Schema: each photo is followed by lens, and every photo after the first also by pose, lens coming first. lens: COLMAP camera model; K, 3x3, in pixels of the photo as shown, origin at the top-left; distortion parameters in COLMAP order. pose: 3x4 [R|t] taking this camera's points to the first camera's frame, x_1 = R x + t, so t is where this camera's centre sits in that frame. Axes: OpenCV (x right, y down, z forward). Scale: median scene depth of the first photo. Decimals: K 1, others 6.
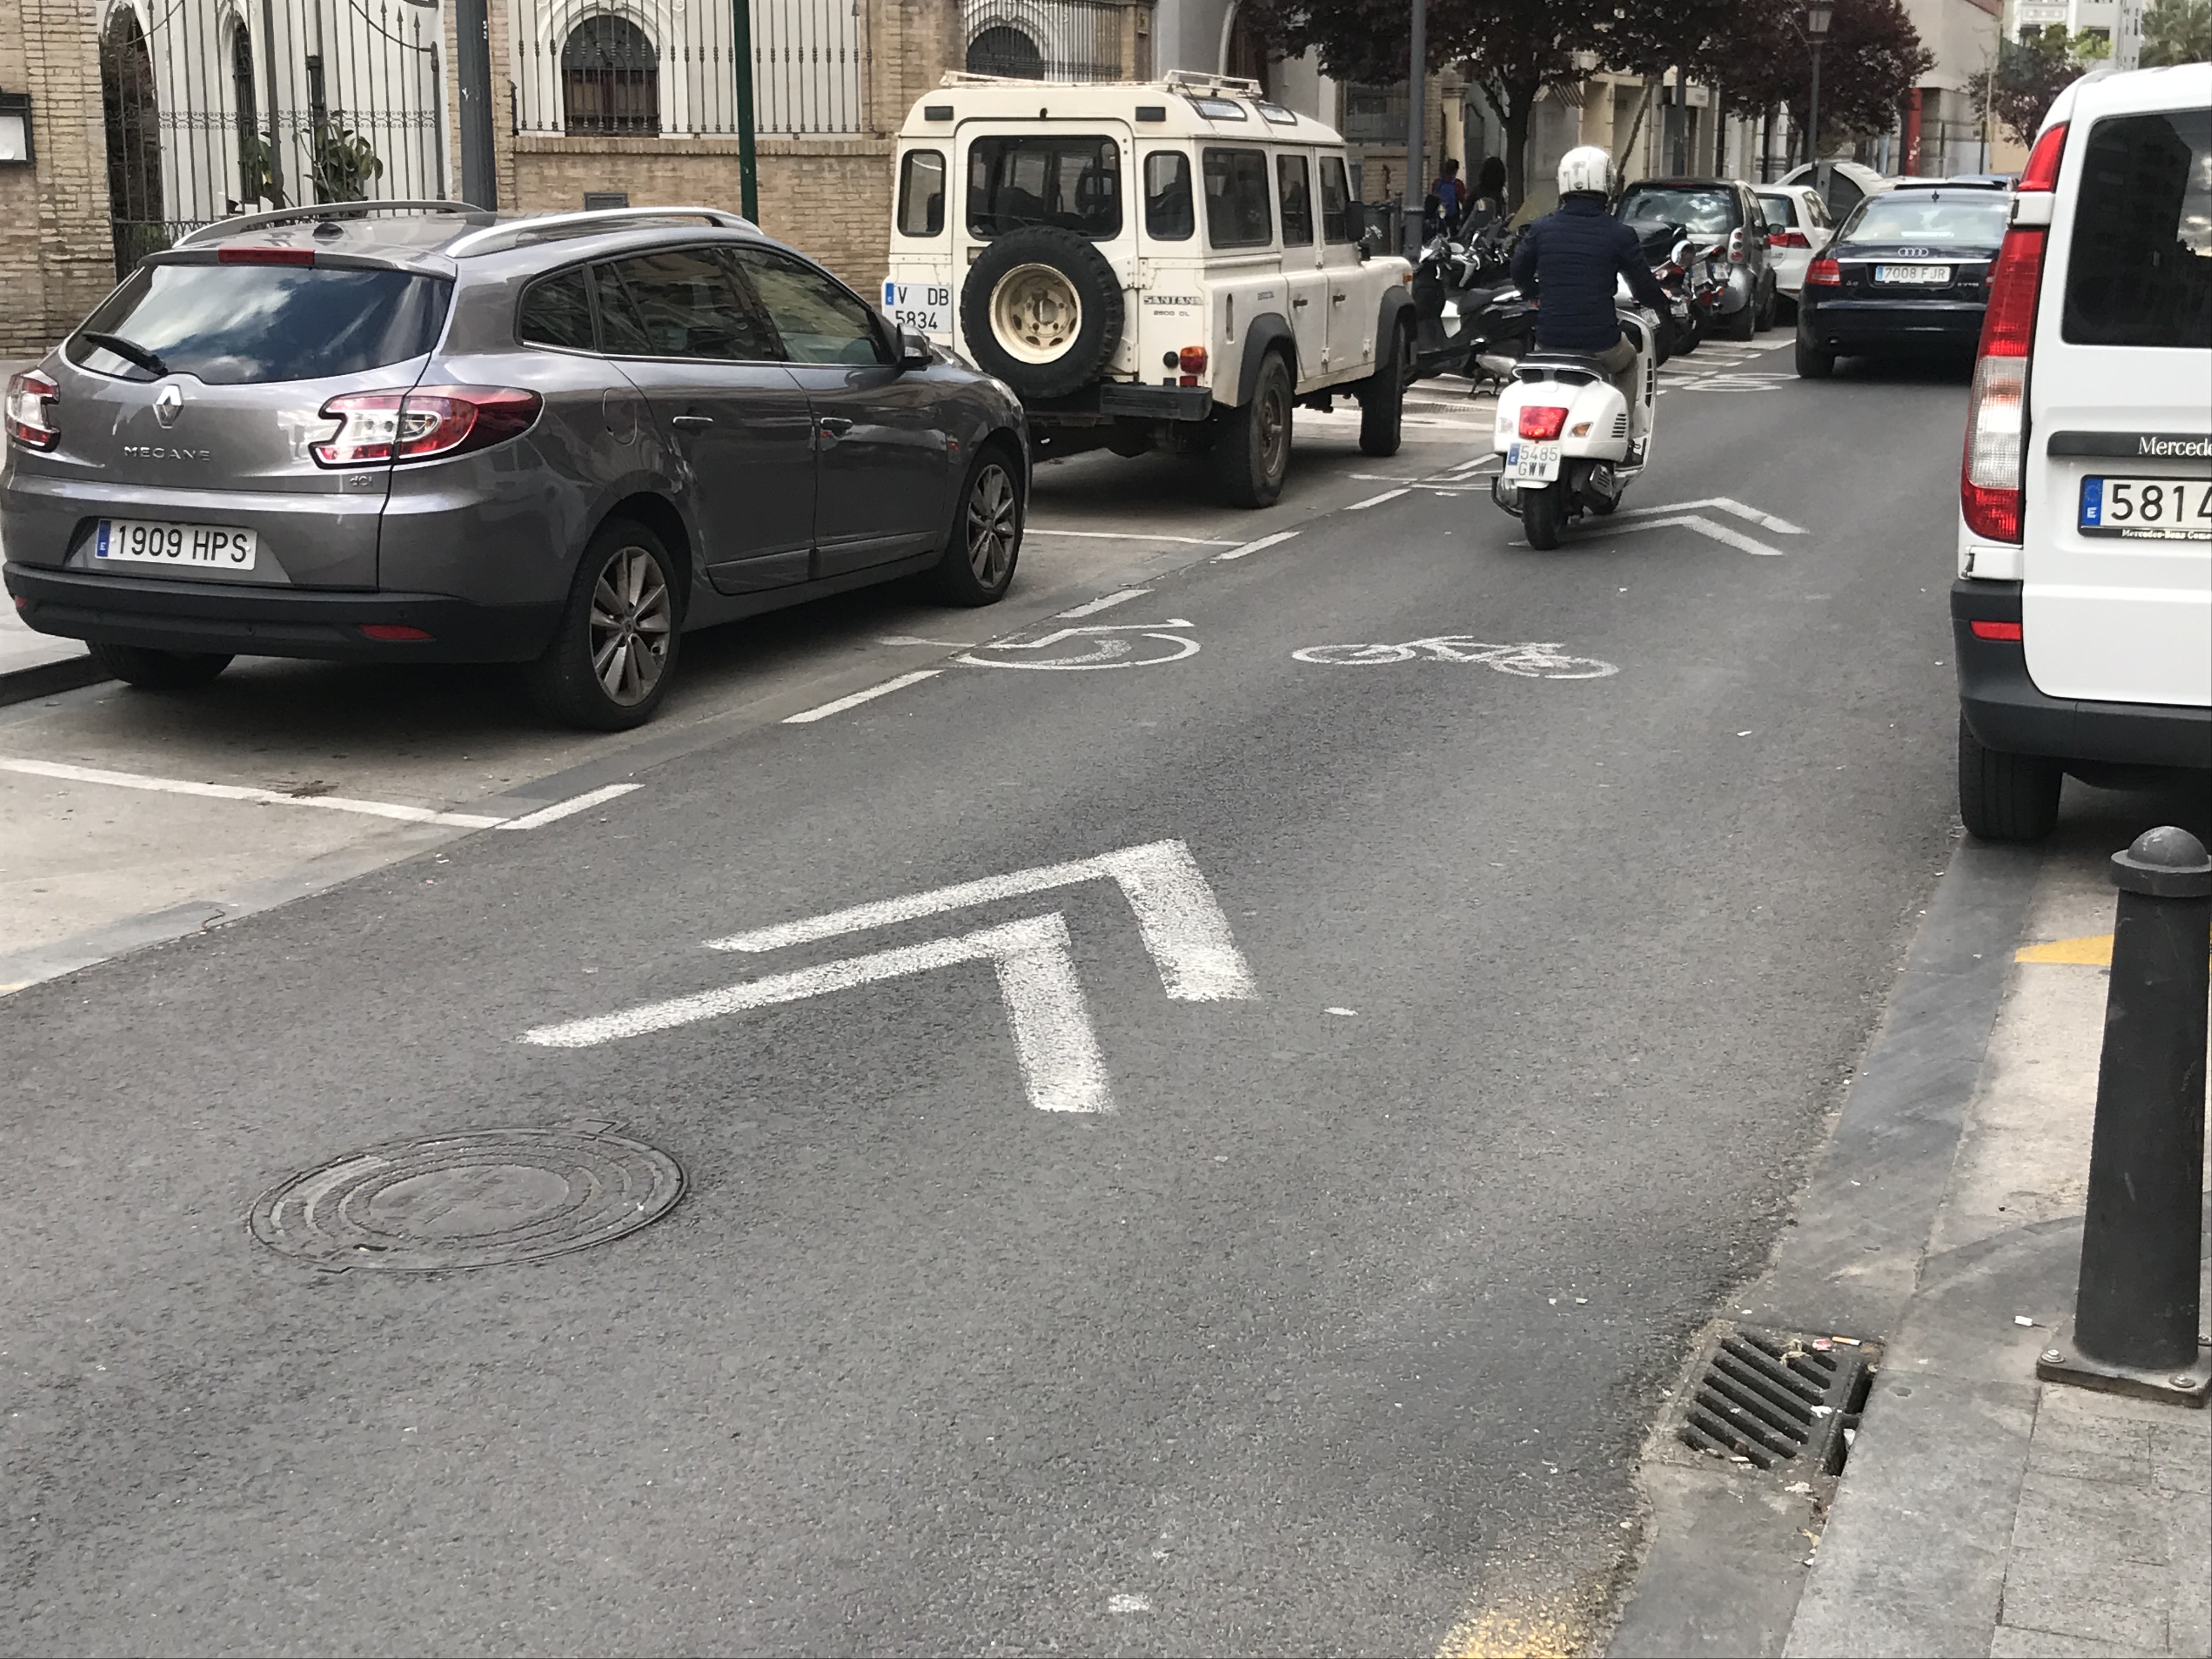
lens RADIAL K [[2986.8, 0, 1106.0], [0, 2986.8, 829.5], [0, 0, 1]] dist [0.164729, -0.602968]
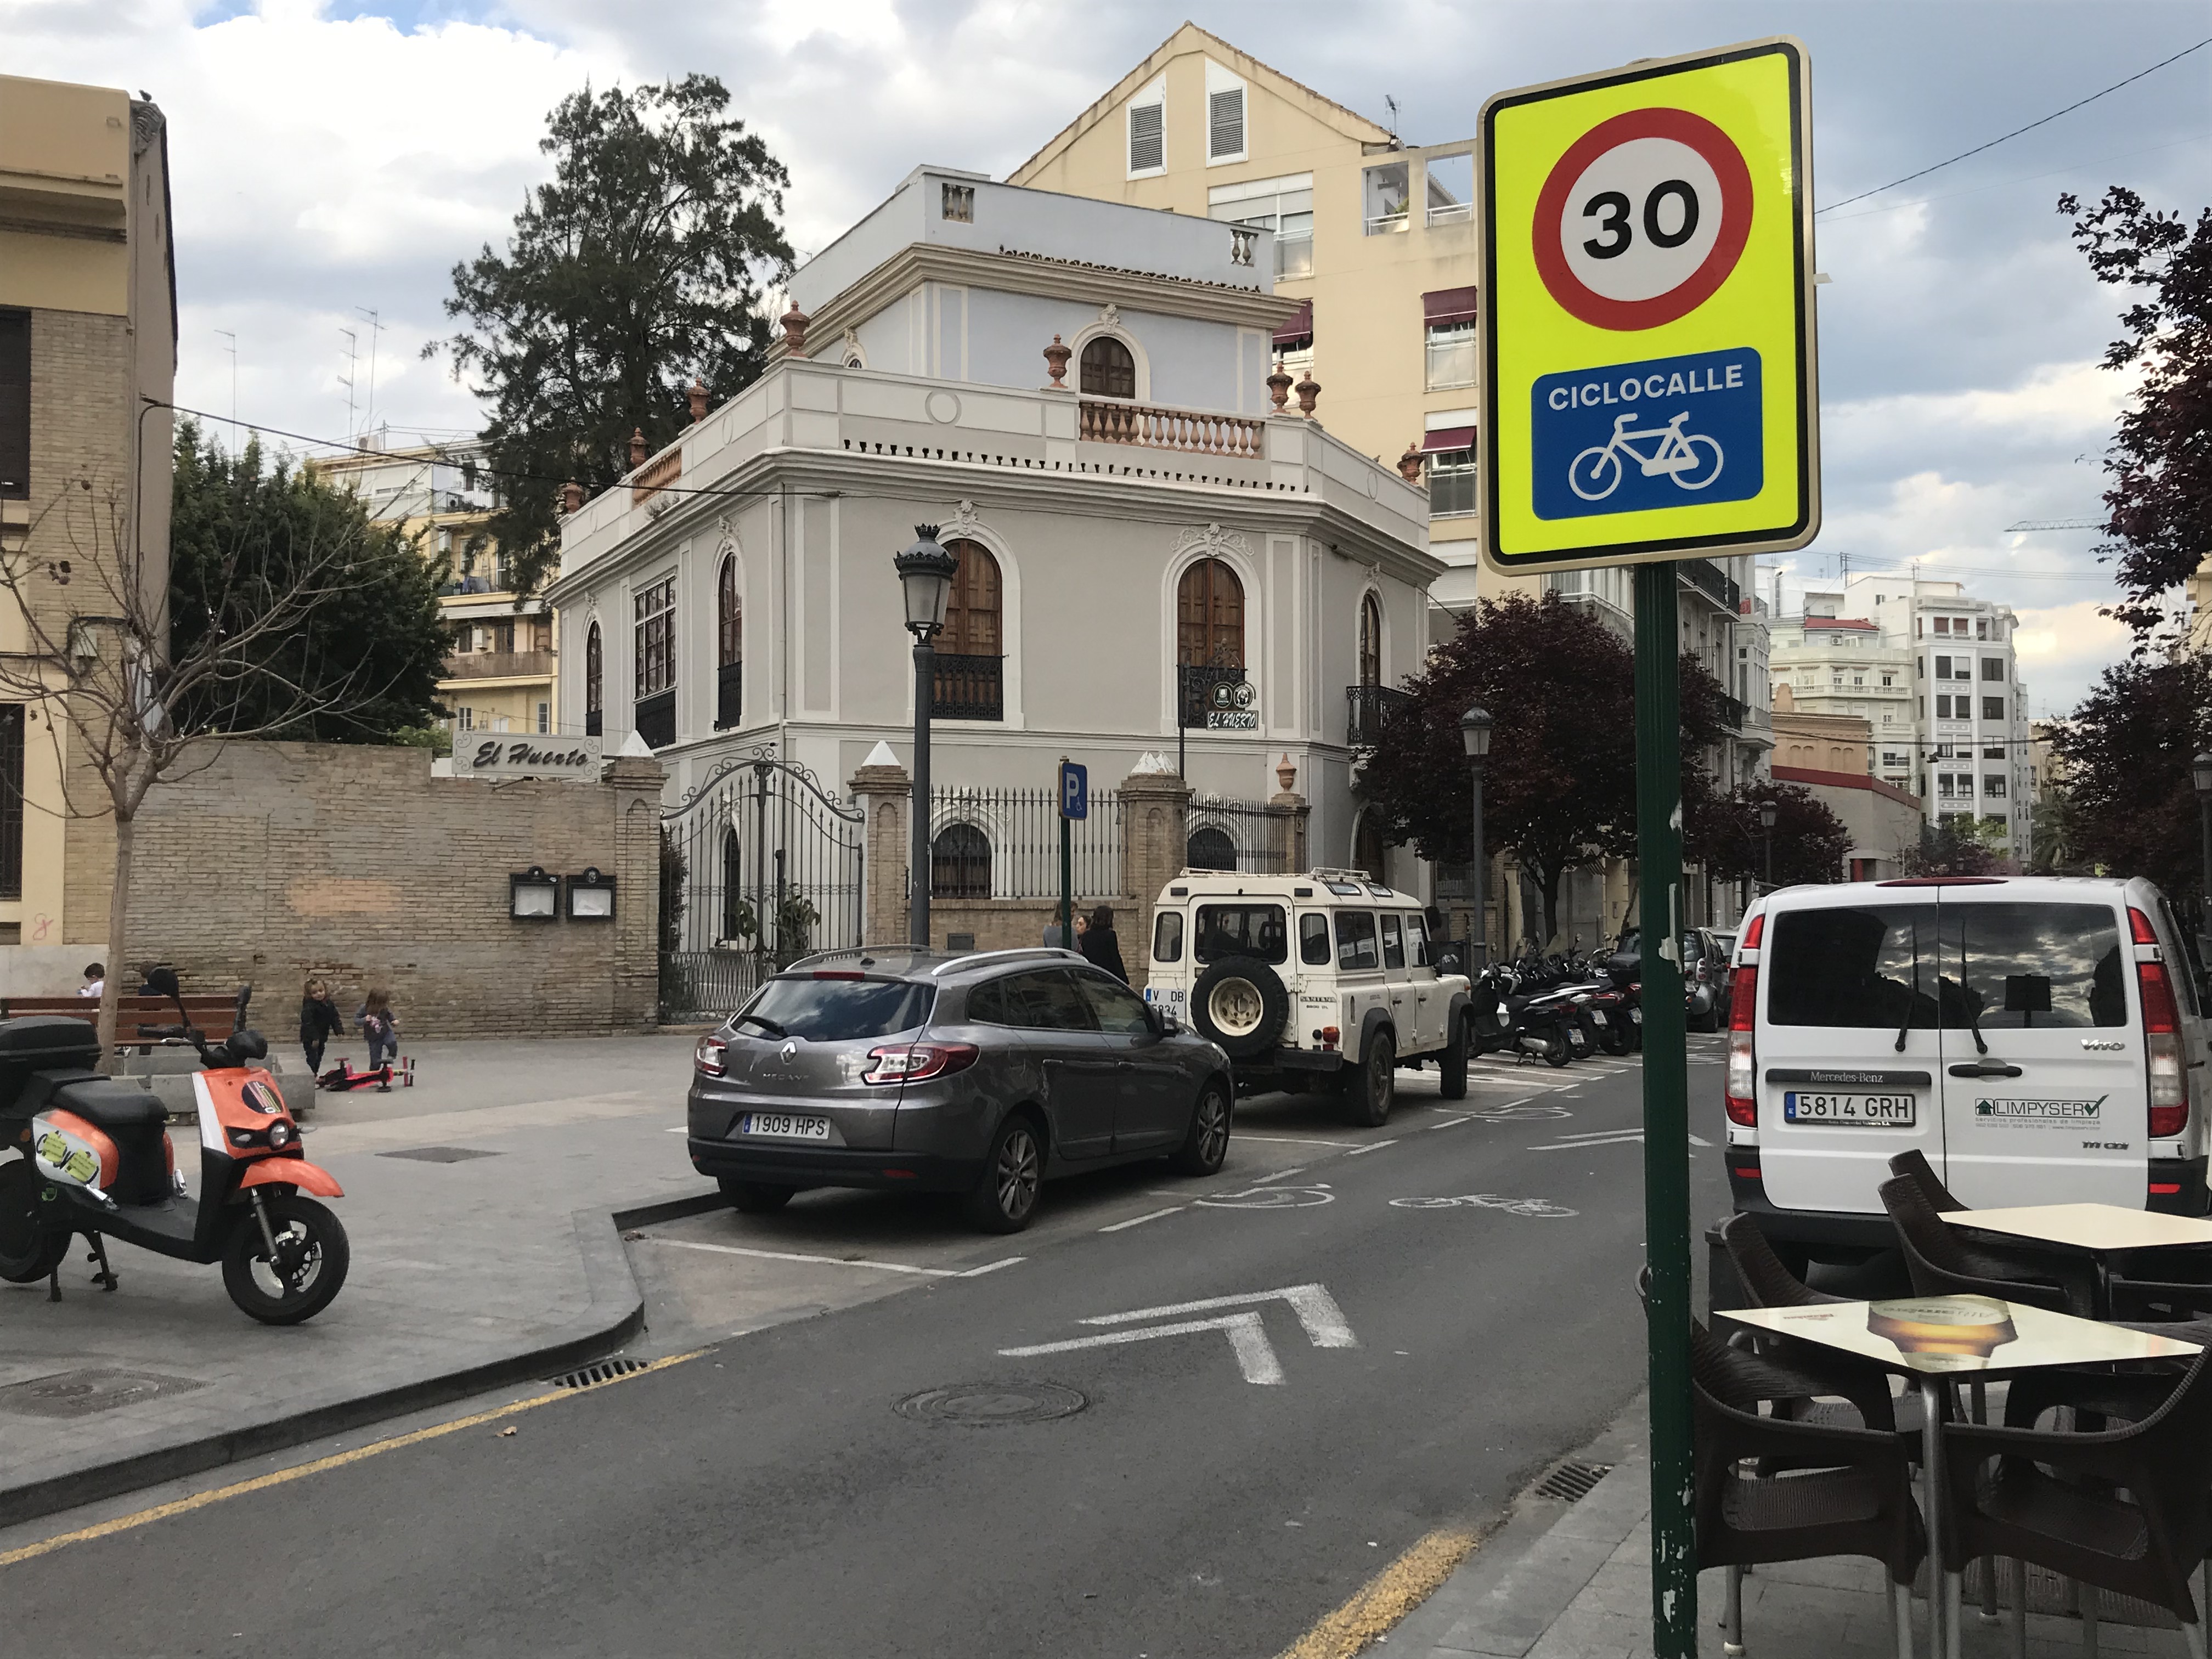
lens RADIAL K [[2076.0, 0, 1106.0], [0, 2076.0, 829.5], [0, 0, 1]] dist [0.268866, -1.176757]
pose [[0.996676, -0.002608, -0.081431, -0.000869], [-0.018152, 0.967256, -0.253151, 0.037043], [0.079424, 0.253788, 0.963994, -0.201707]]
